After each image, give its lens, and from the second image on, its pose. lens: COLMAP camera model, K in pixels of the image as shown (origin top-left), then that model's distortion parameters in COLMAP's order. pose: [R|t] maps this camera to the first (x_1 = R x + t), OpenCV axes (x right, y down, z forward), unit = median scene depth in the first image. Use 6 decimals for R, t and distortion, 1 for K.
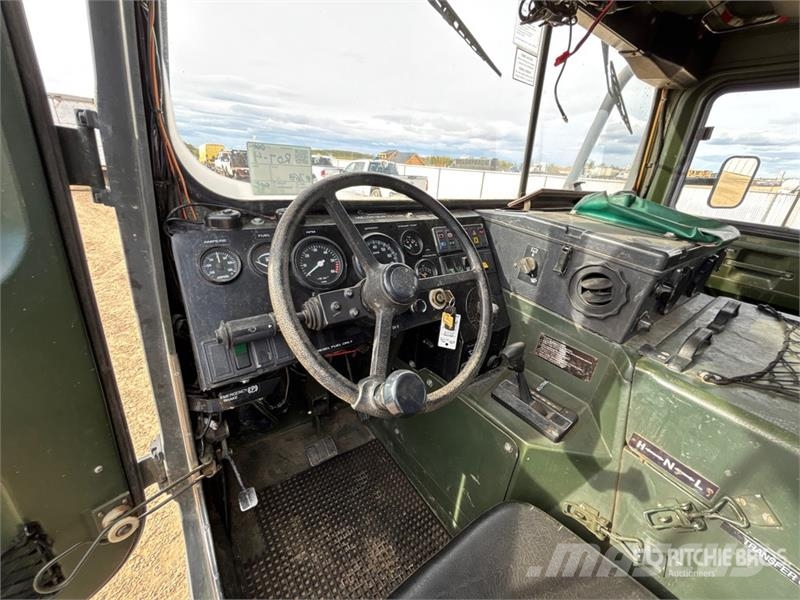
lens RADIAL K [[318.8, 0, 400.4], [0, 318.8, 296.9], [0, 0, 1]] dist [-0.001286, 0.000176]
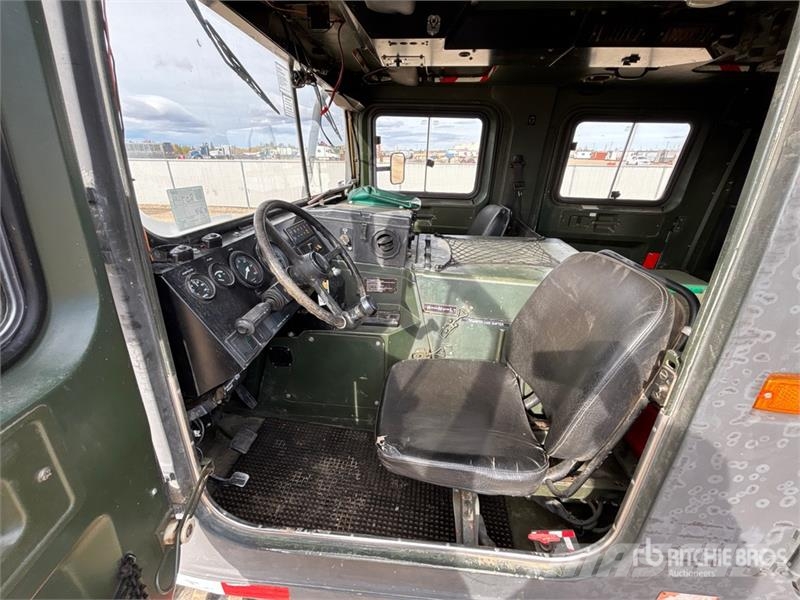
lens RADIAL K [[318.8, 0, 400.4], [0, 318.8, 296.9], [0, 0, 1]] dist [-0.001286, 0.000176]
pose [[0.658762, -0.345953, 0.668093, -0.644025], [0.313750, 0.933430, 0.173982, -0.025132], [-0.683808, 0.095001, 0.723451, -0.352226]]
